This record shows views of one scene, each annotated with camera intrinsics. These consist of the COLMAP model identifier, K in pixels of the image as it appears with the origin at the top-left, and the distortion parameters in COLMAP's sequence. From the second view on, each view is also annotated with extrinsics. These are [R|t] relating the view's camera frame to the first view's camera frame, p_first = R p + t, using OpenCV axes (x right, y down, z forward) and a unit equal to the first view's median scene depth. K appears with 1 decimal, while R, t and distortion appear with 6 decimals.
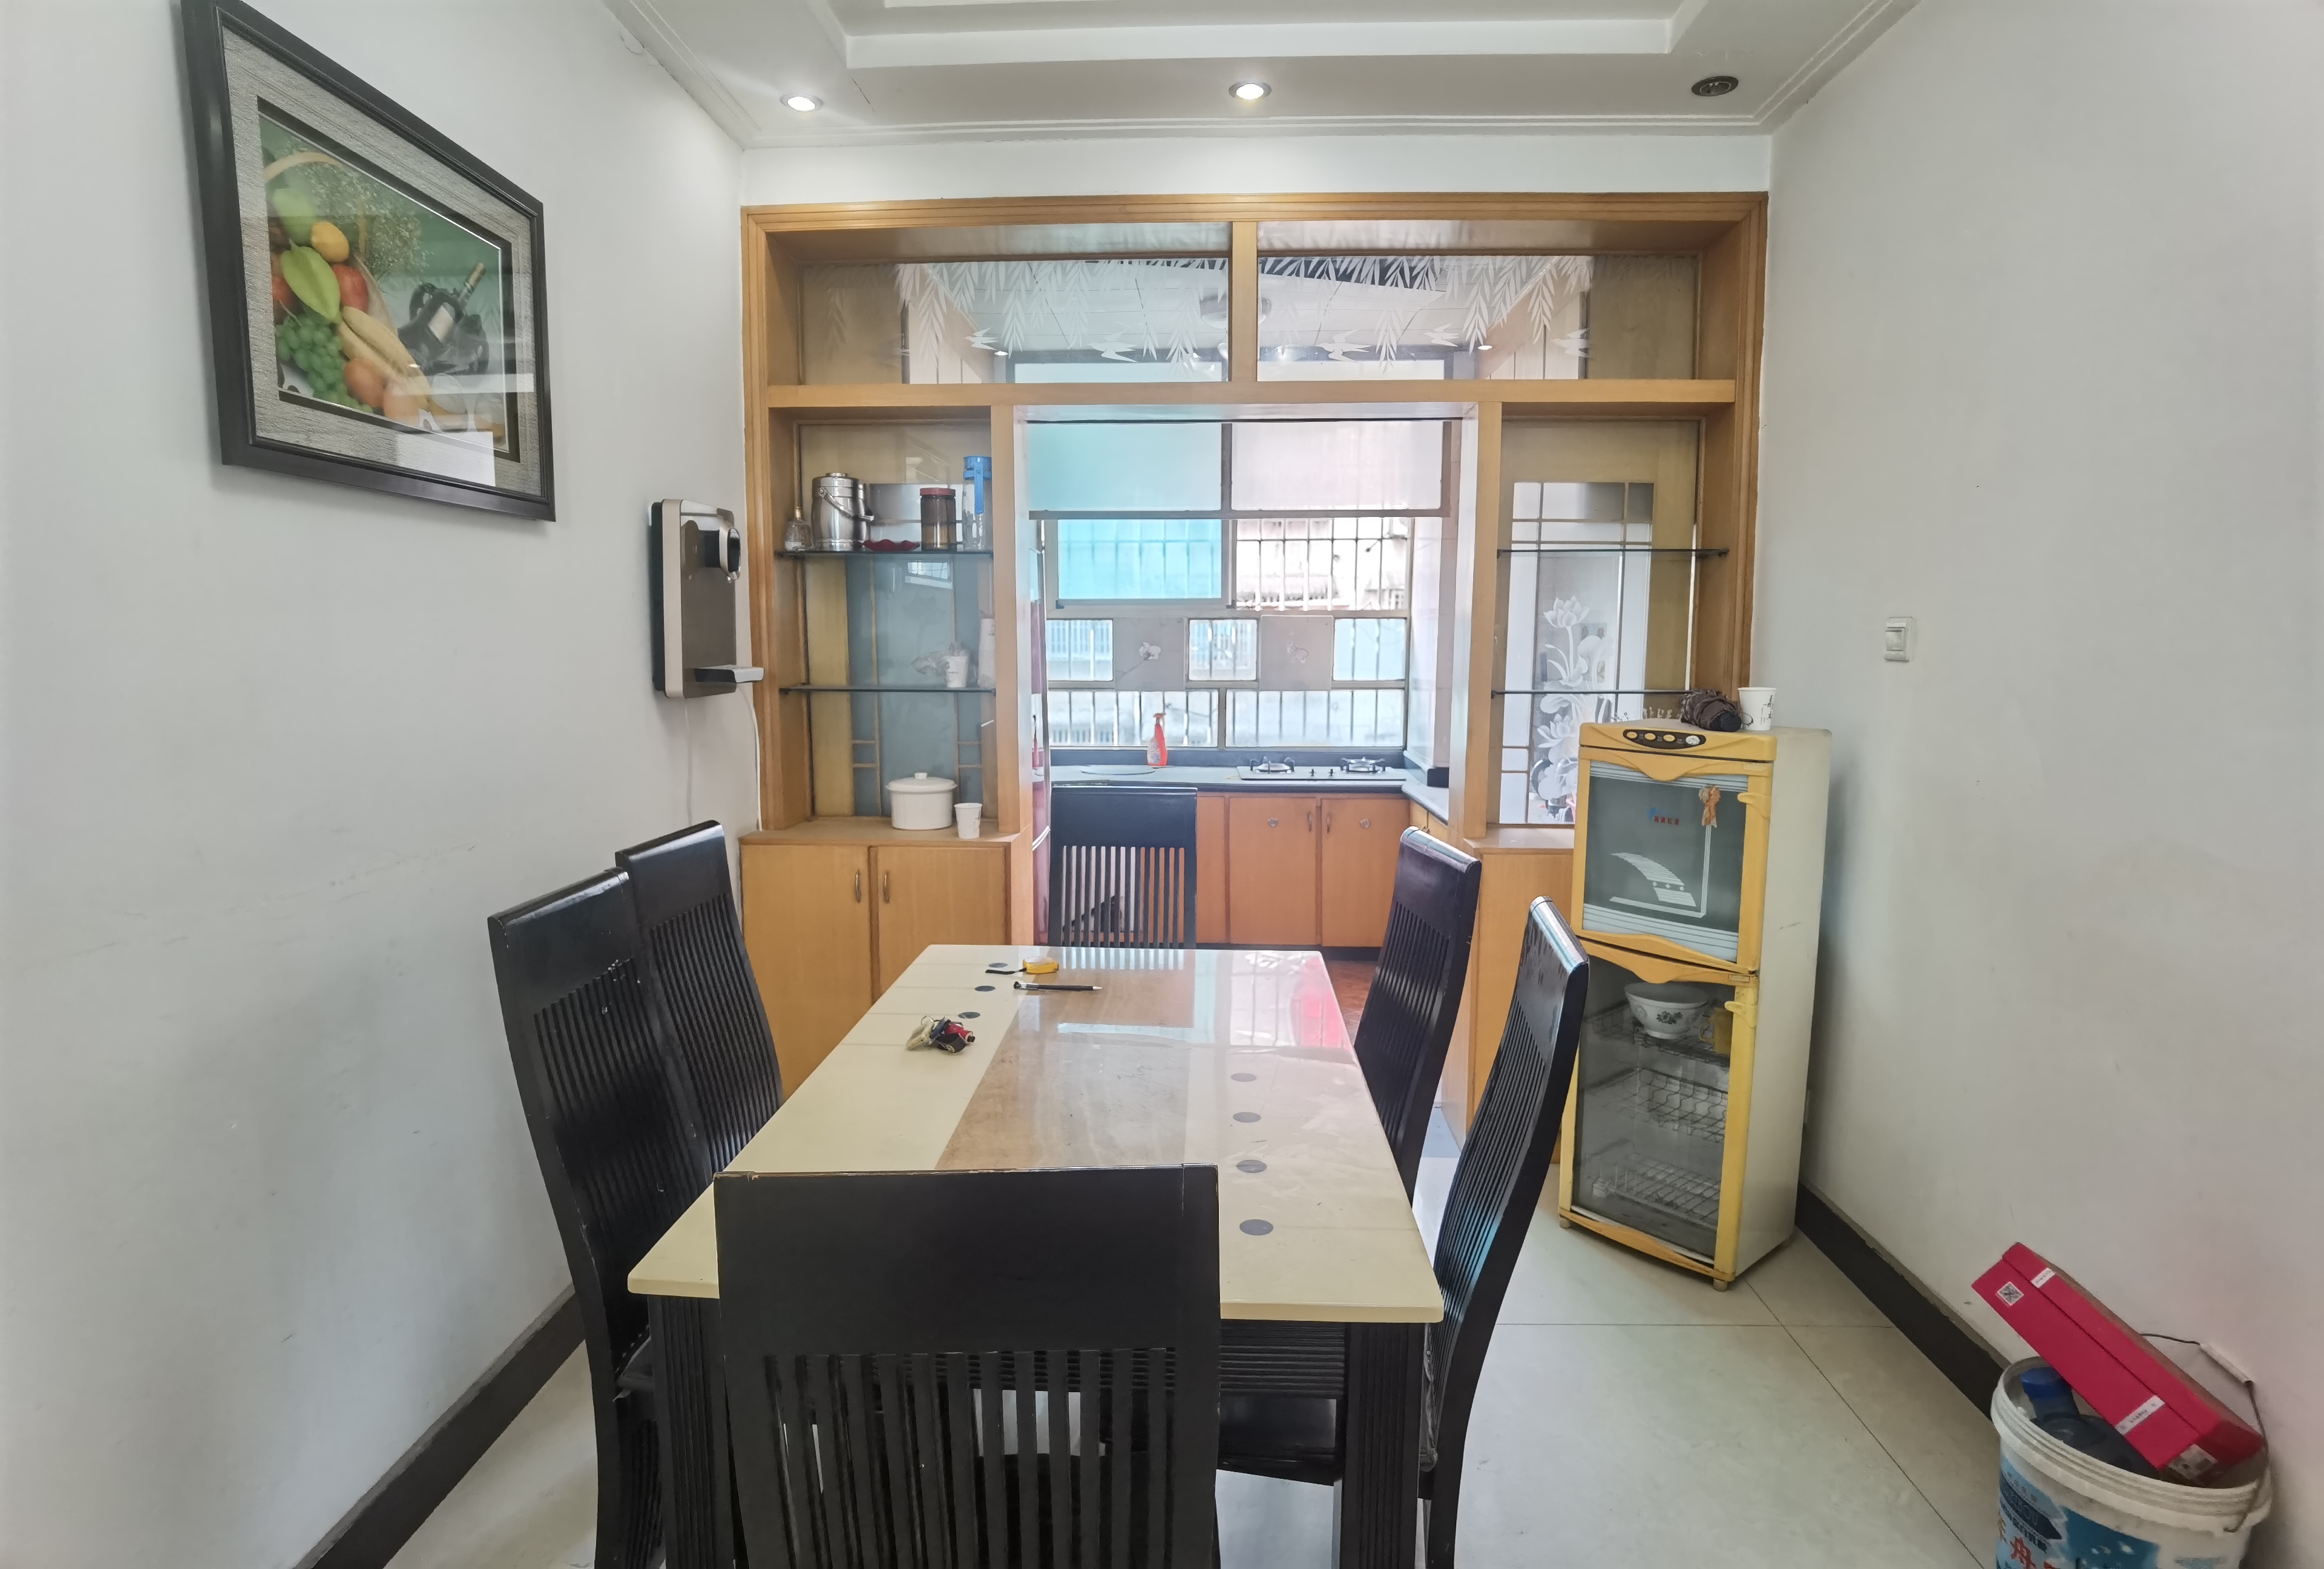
lens RADIAL K [[1197.5, 0, 1162.0], [0, 1197.5, 784.5], [0, 0, 1]] dist [-0.000281, -0.000012]
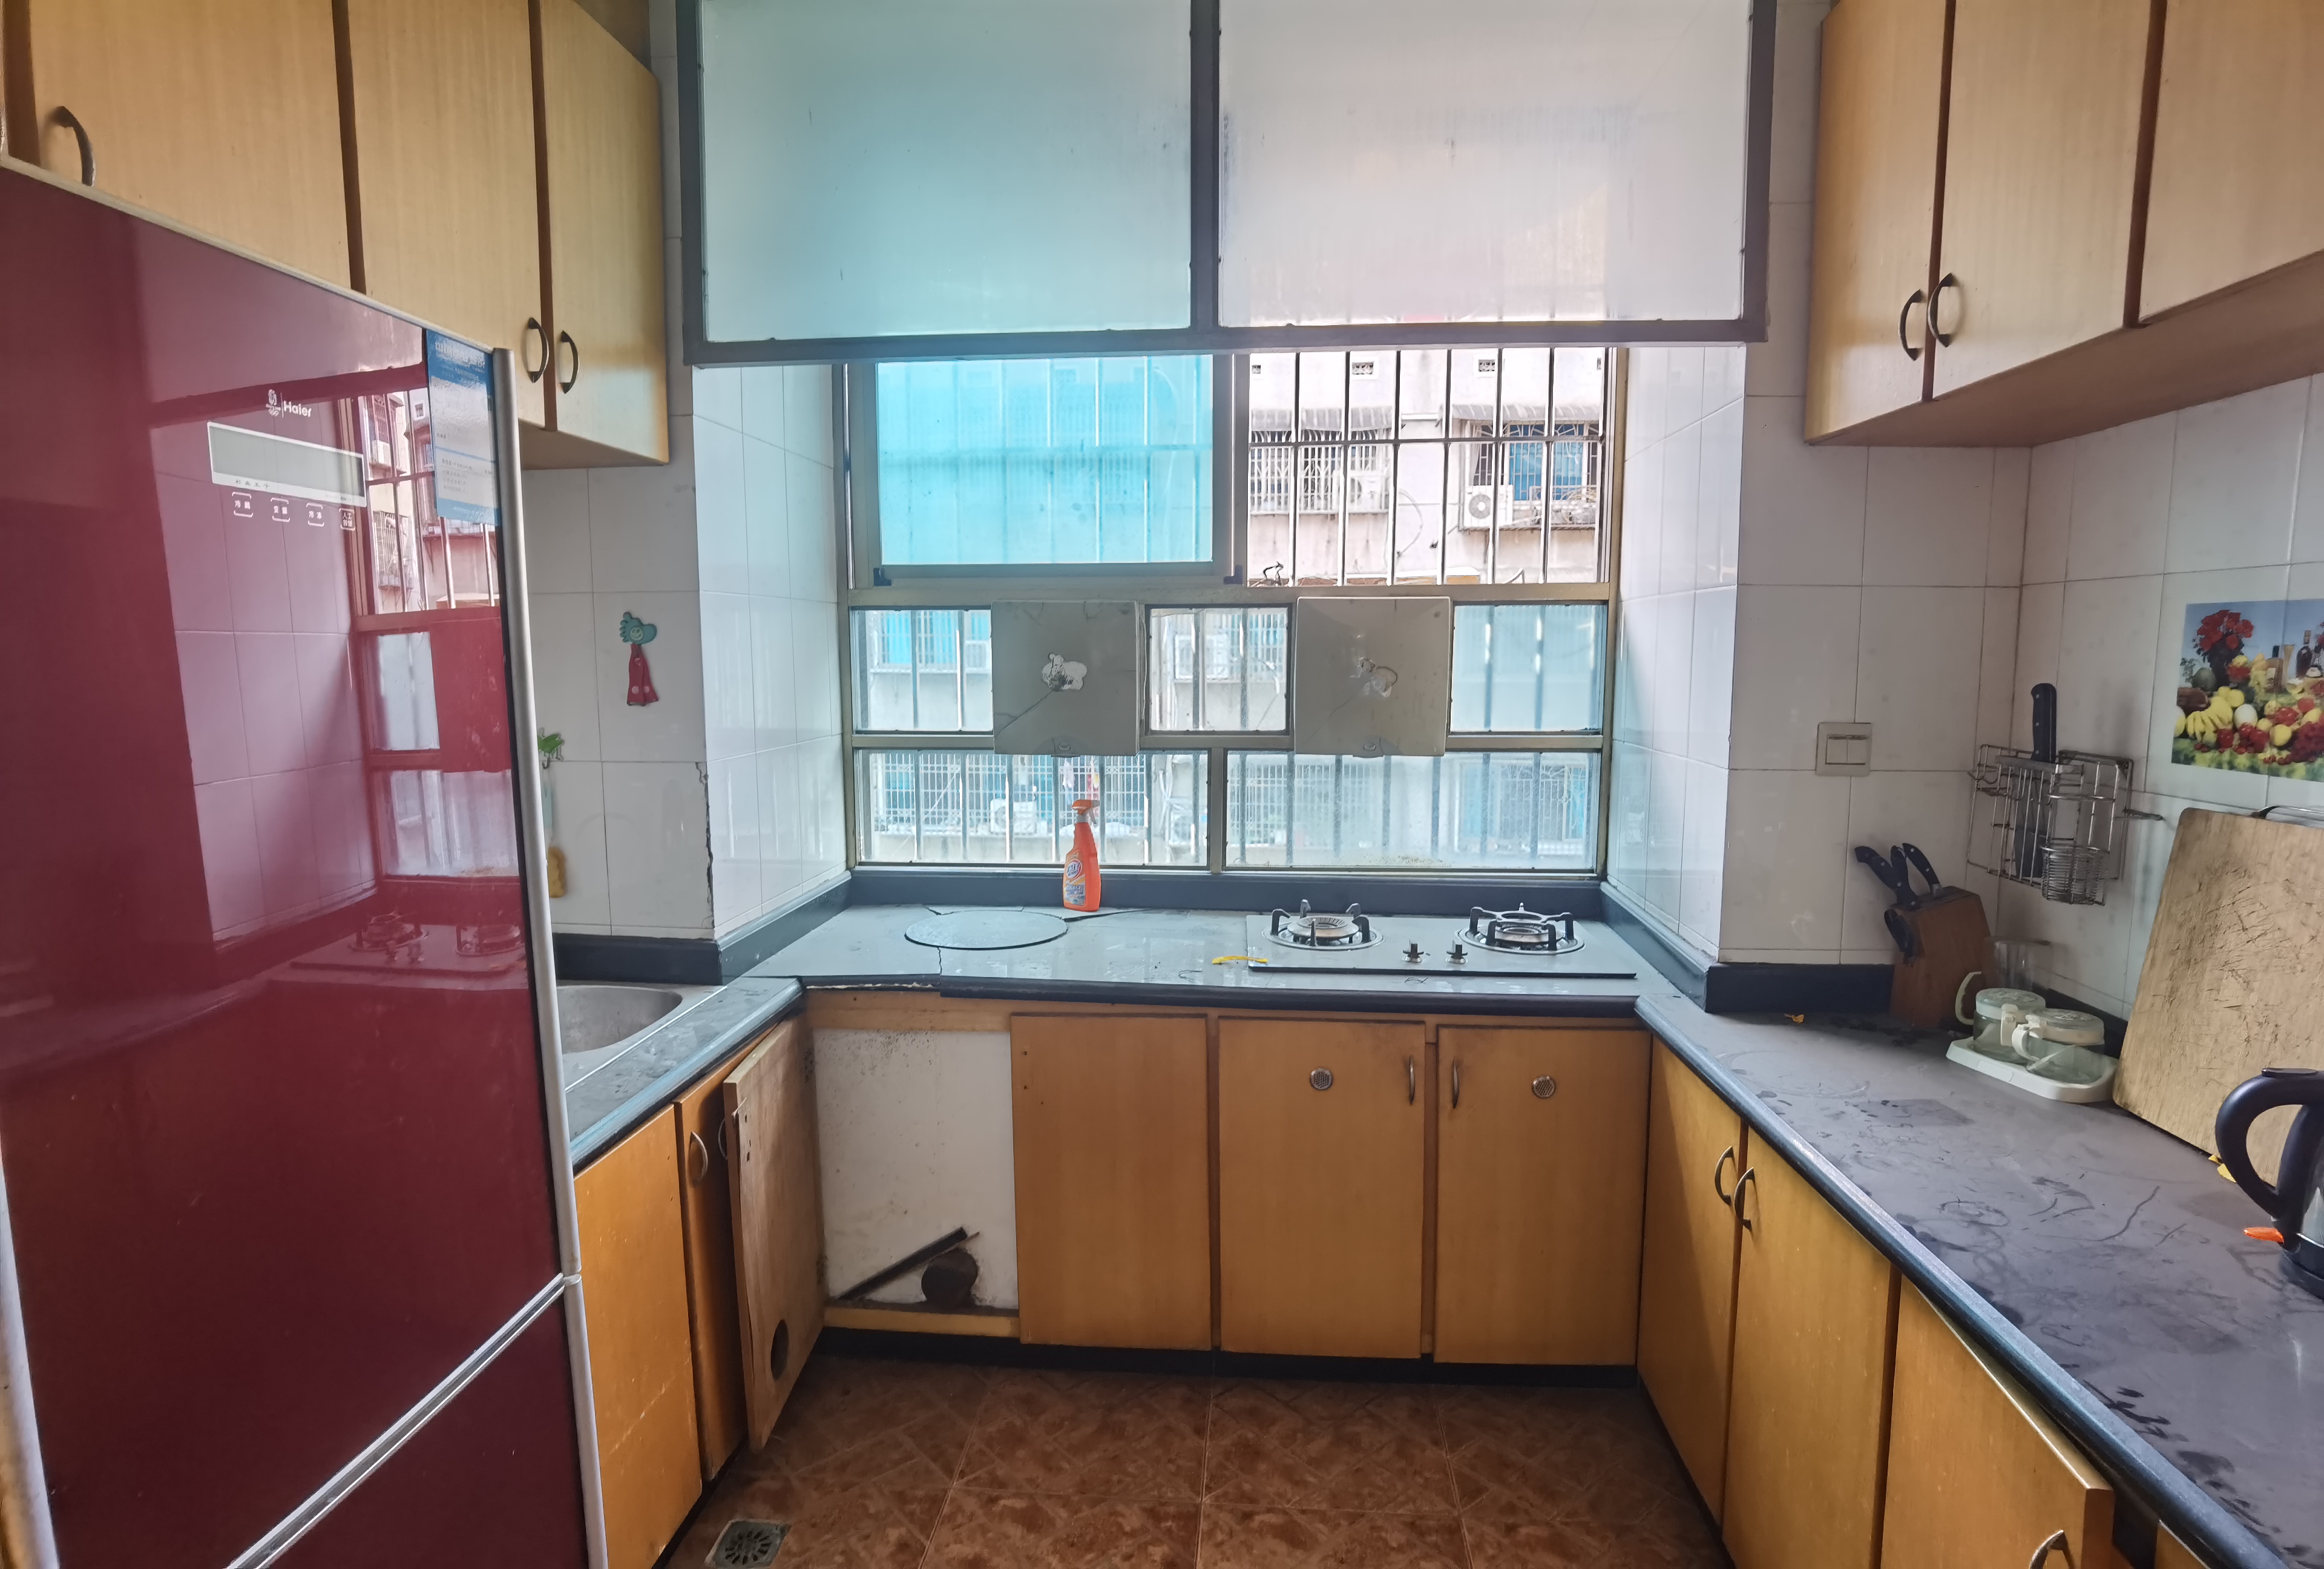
lens RADIAL K [[1256.1, 0, 1162.0], [0, 1256.1, 784.5], [0, 0, 1]] dist [0.128063, 0.000001]
pose [[0.999477, 0.001278, -0.032299, 0.044765], [-0.001338, 0.999997, -0.001832, -0.065304], [0.032297, 0.001875, 0.999477, 0.489491]]
